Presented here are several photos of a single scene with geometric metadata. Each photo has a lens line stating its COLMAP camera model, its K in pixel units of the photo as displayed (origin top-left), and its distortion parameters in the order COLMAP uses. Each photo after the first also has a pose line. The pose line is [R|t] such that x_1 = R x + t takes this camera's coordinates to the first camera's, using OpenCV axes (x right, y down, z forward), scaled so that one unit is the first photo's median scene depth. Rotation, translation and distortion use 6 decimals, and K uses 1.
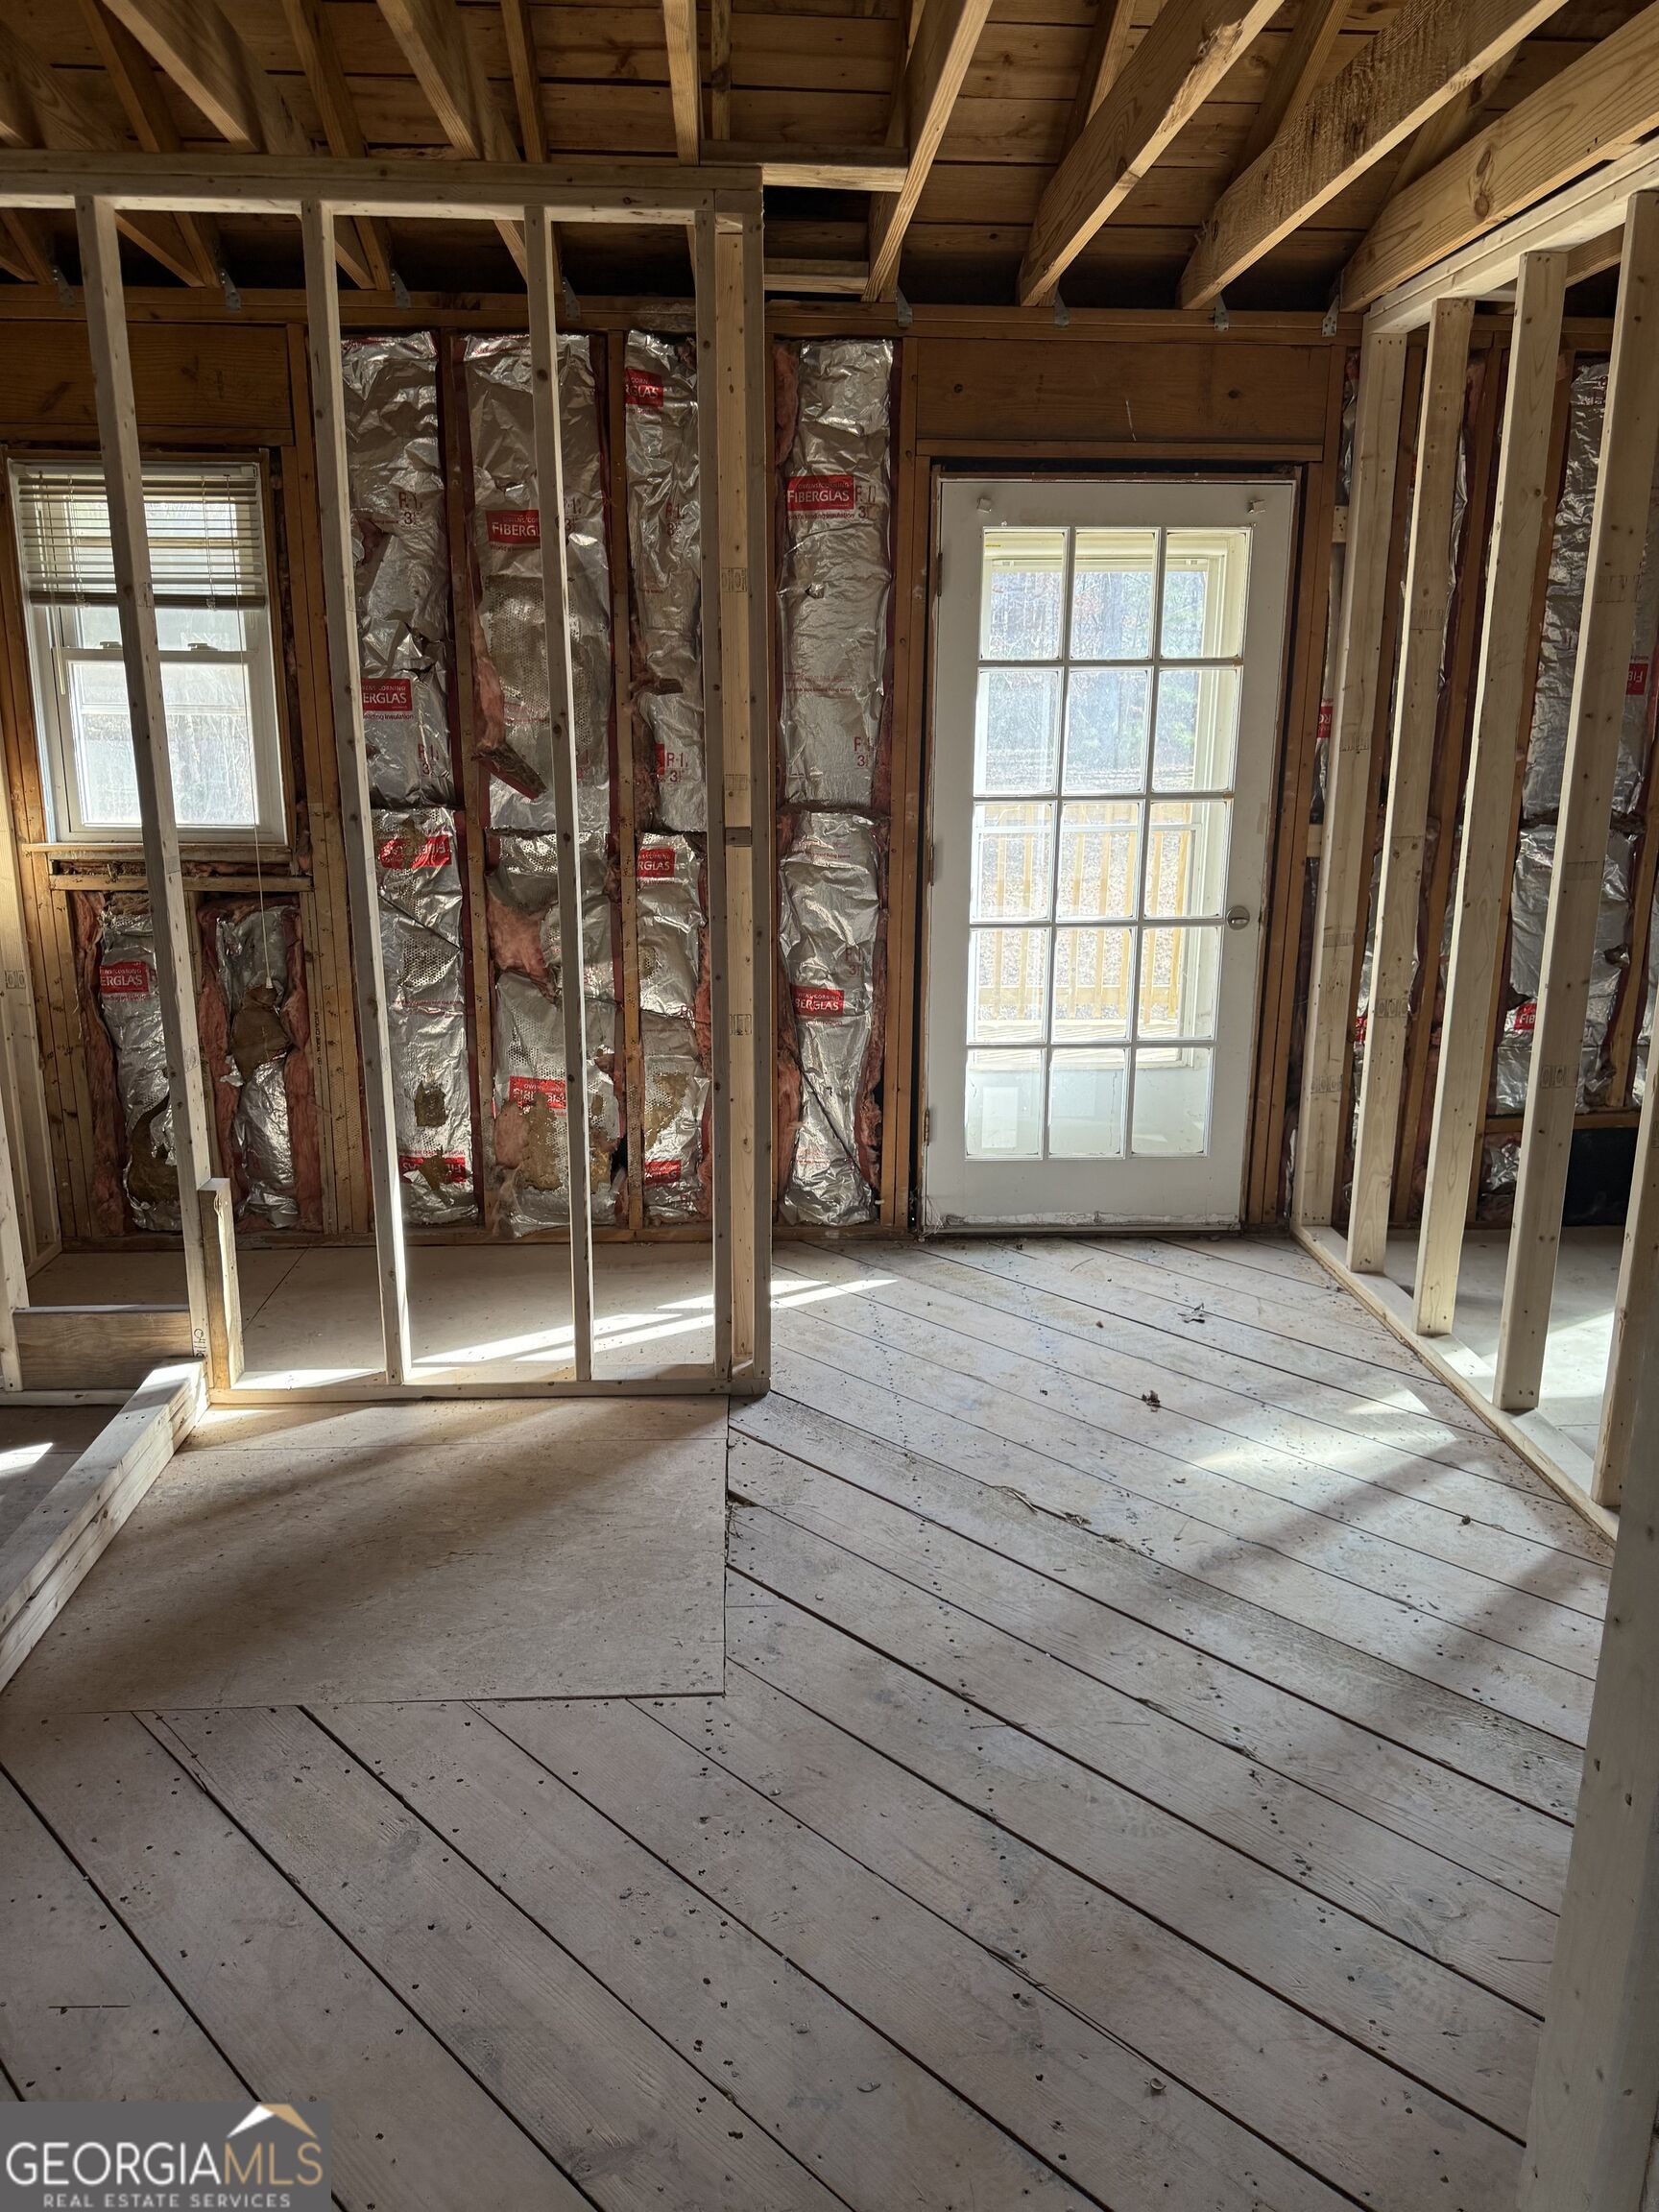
lens RADIAL K [[1524.6, 0, 829.5], [0, 1524.6, 1106.0], [0, 0, 1]] dist [0.028211, -0.042362]
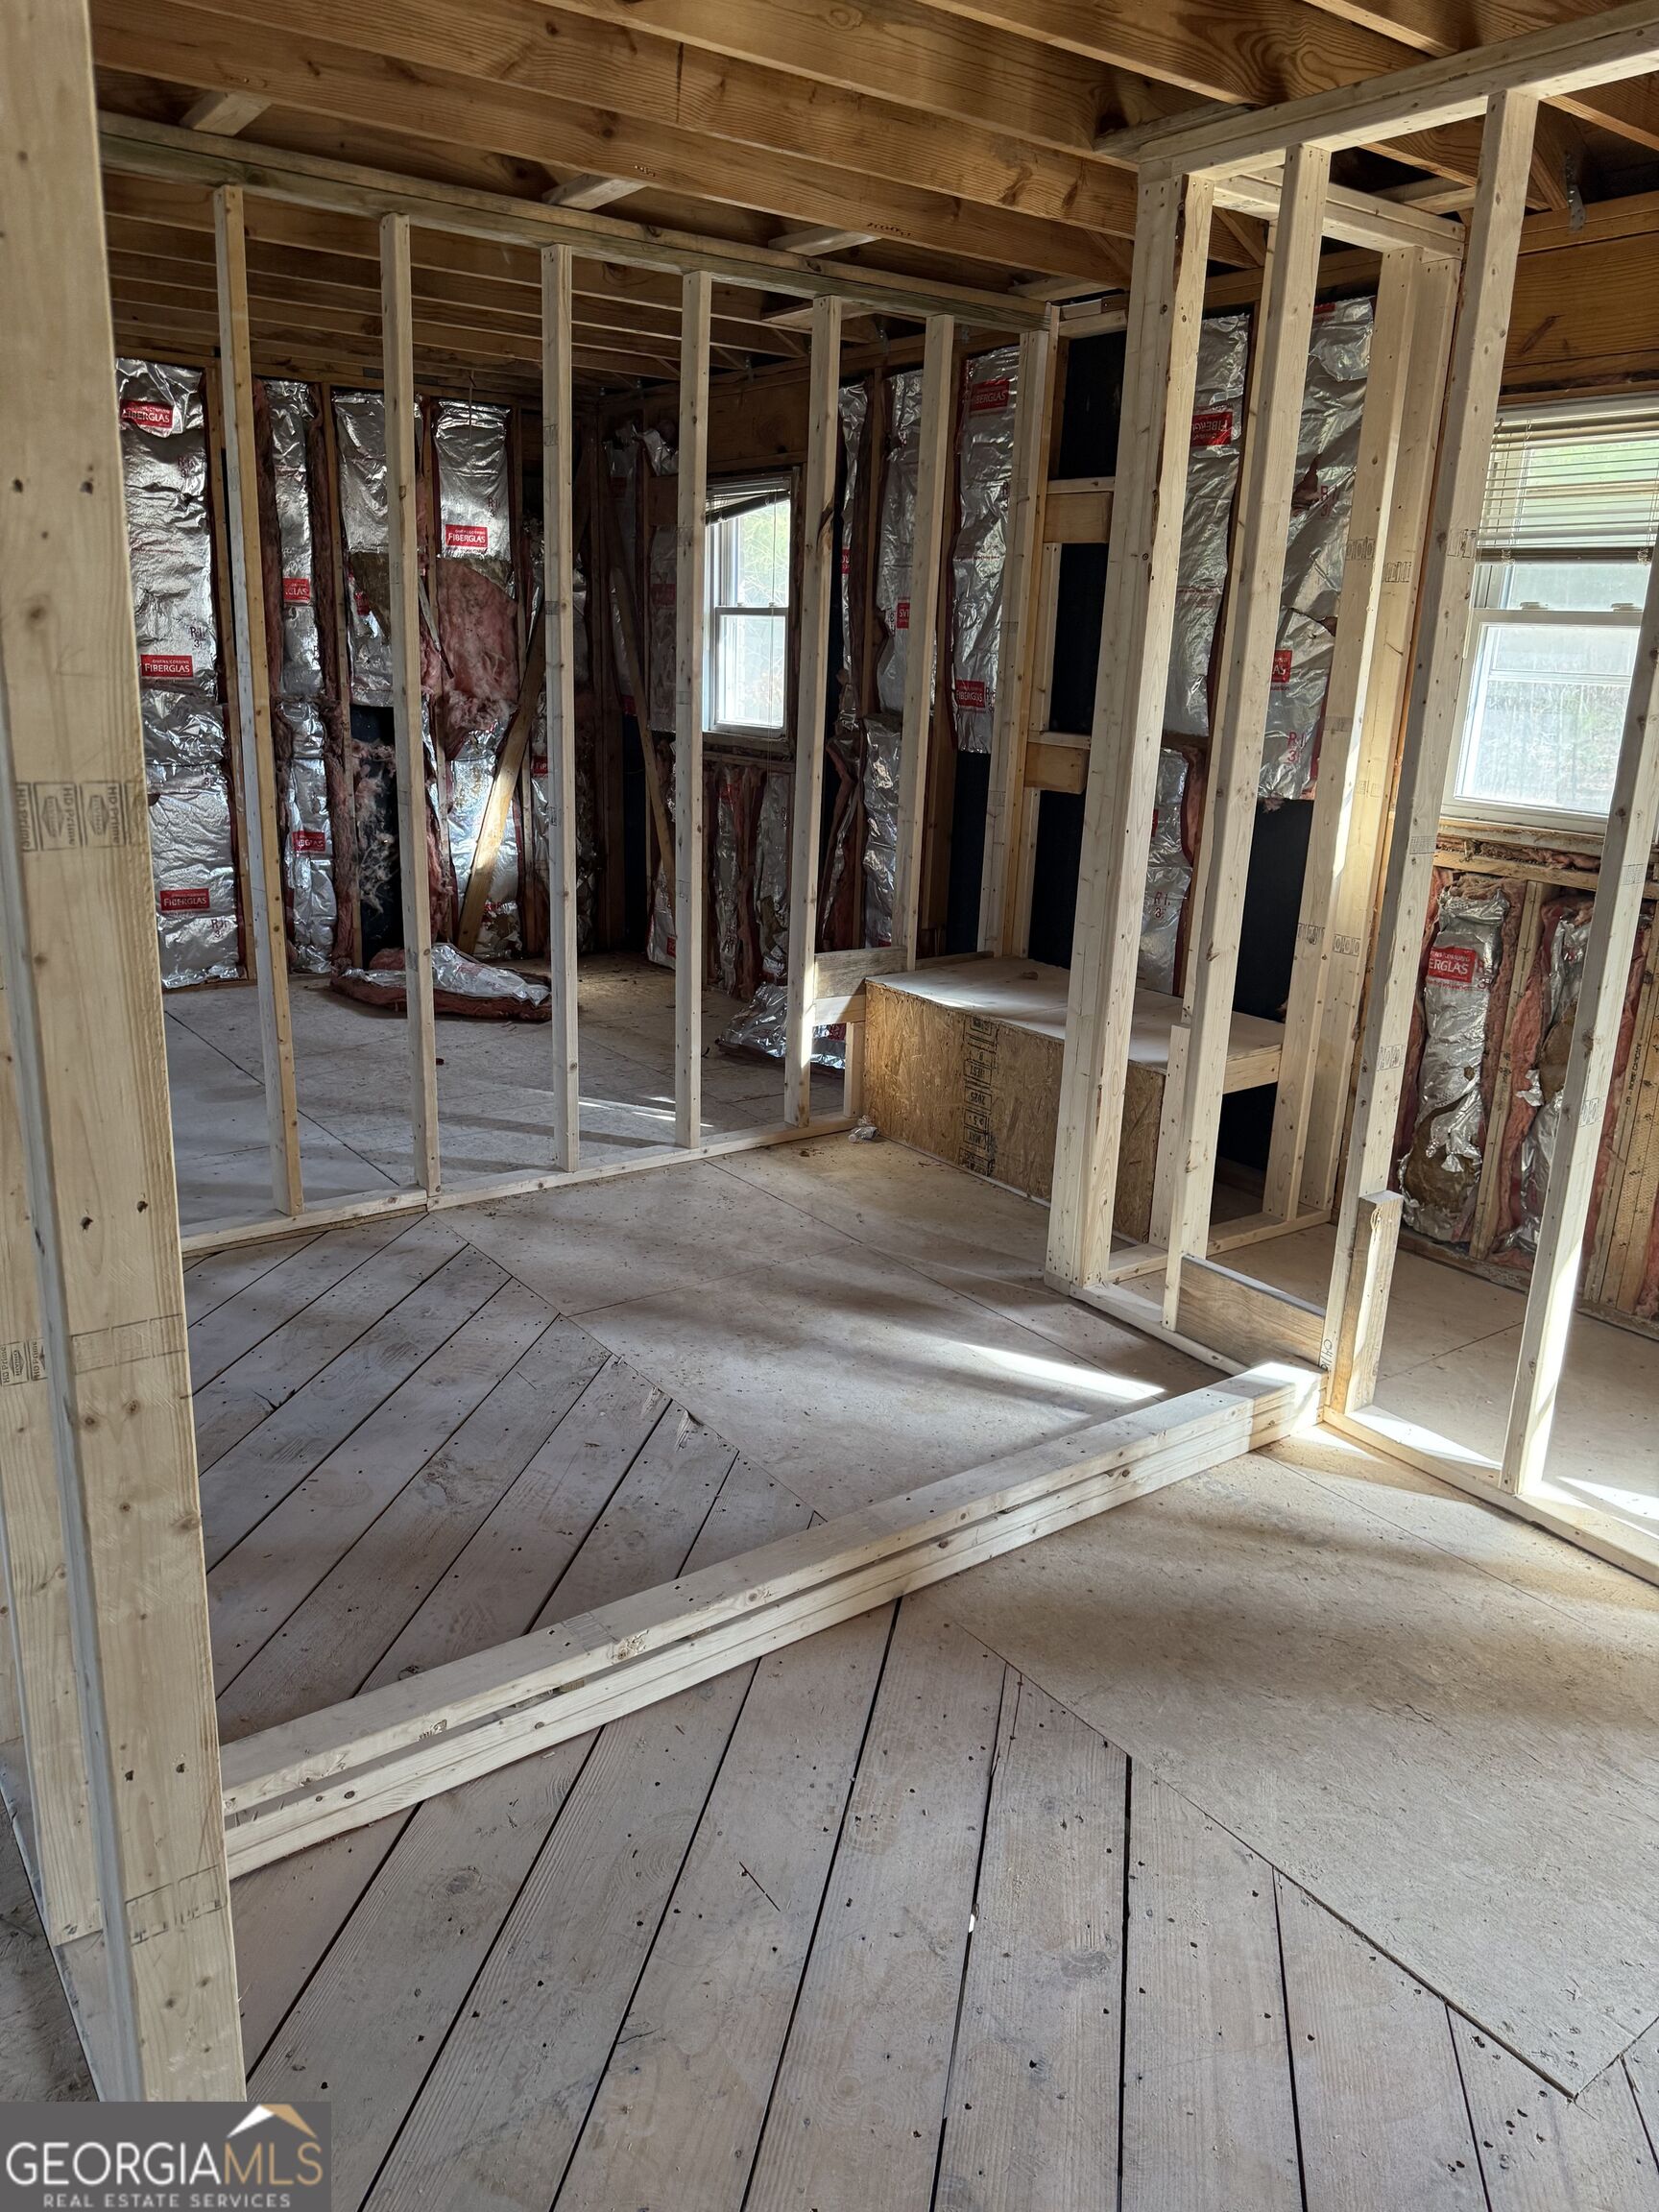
lens RADIAL K [[1569.4, 0, 843.2], [0, 1569.4, 1097.5], [0, 0, 1]] dist [0.028803, -0.024960]
pose [[0.555054, 0.250412, -0.793227, 0.146631], [-0.248634, 0.959960, 0.129068, -0.046276], [0.793786, 0.125583, 0.595090, 0.178225]]
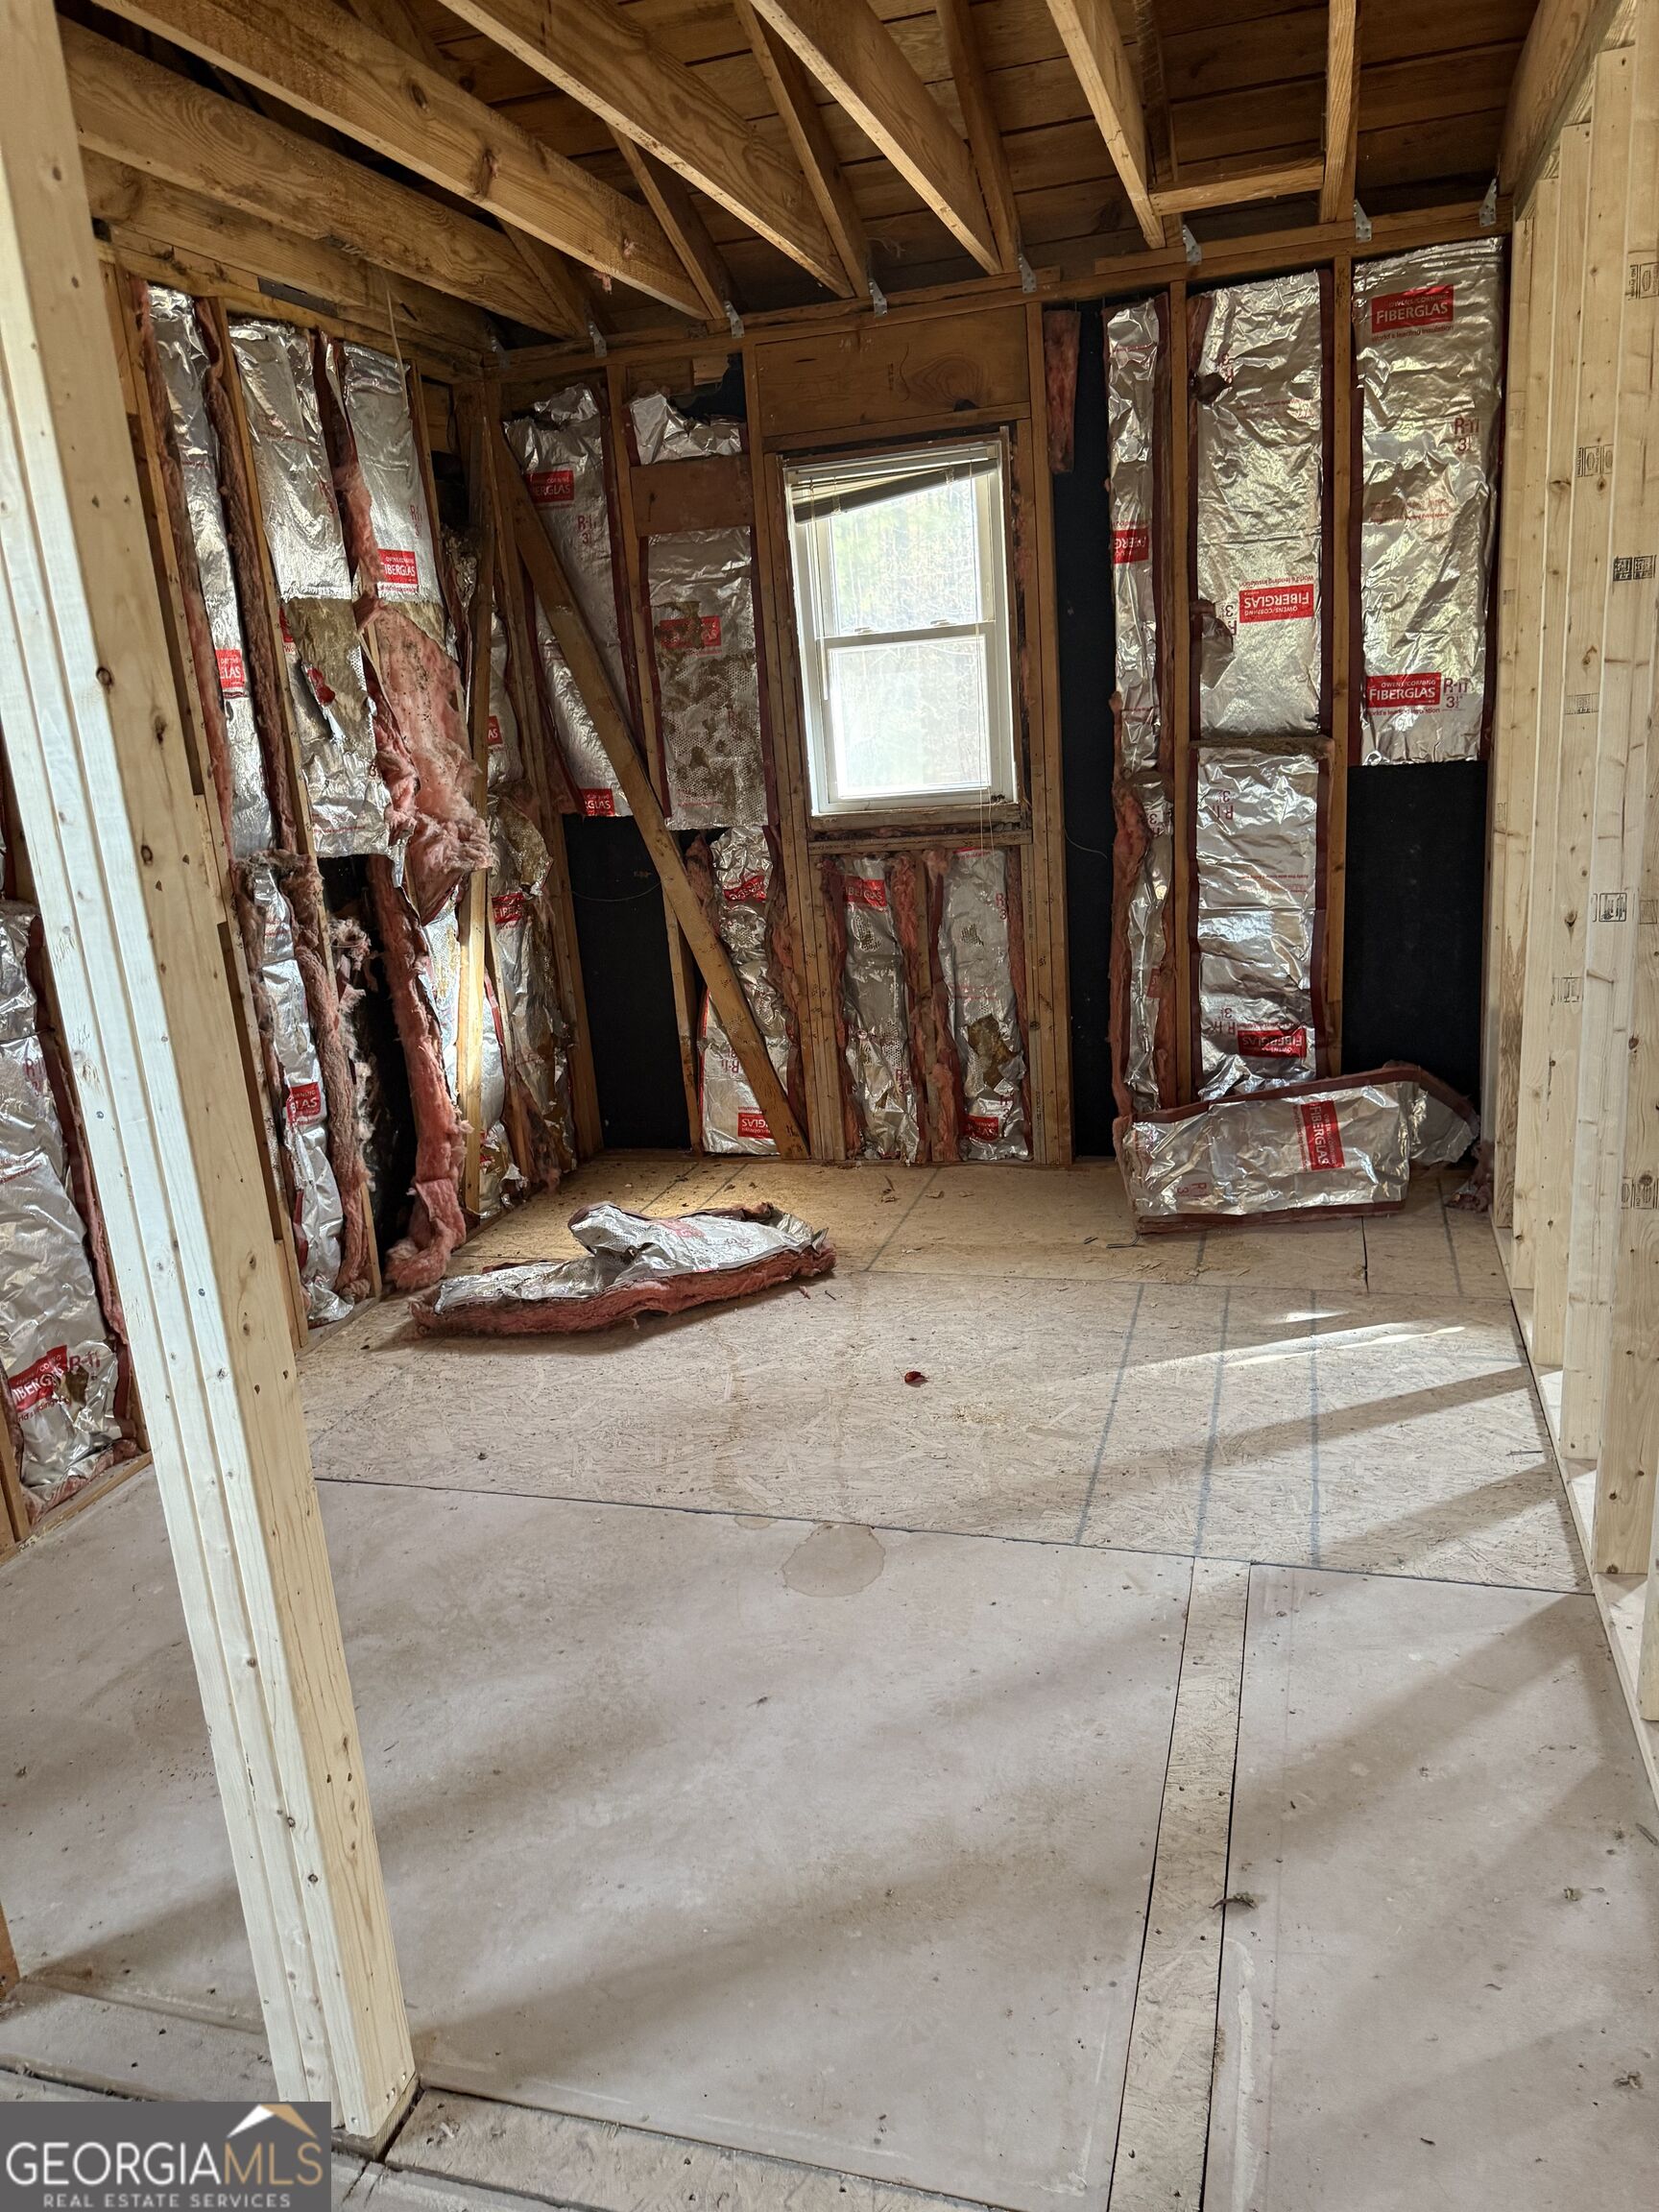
lens RADIAL K [[1524.6, 0, 829.5], [0, 1524.6, 1106.0], [0, 0, 1]] dist [0.028211, -0.042362]
pose [[0.939448, 0.017578, -0.342241, -1.192583], [-0.011620, 0.999743, 0.019451, 0.046245], [0.342495, -0.014296, 0.939411, -0.130752]]
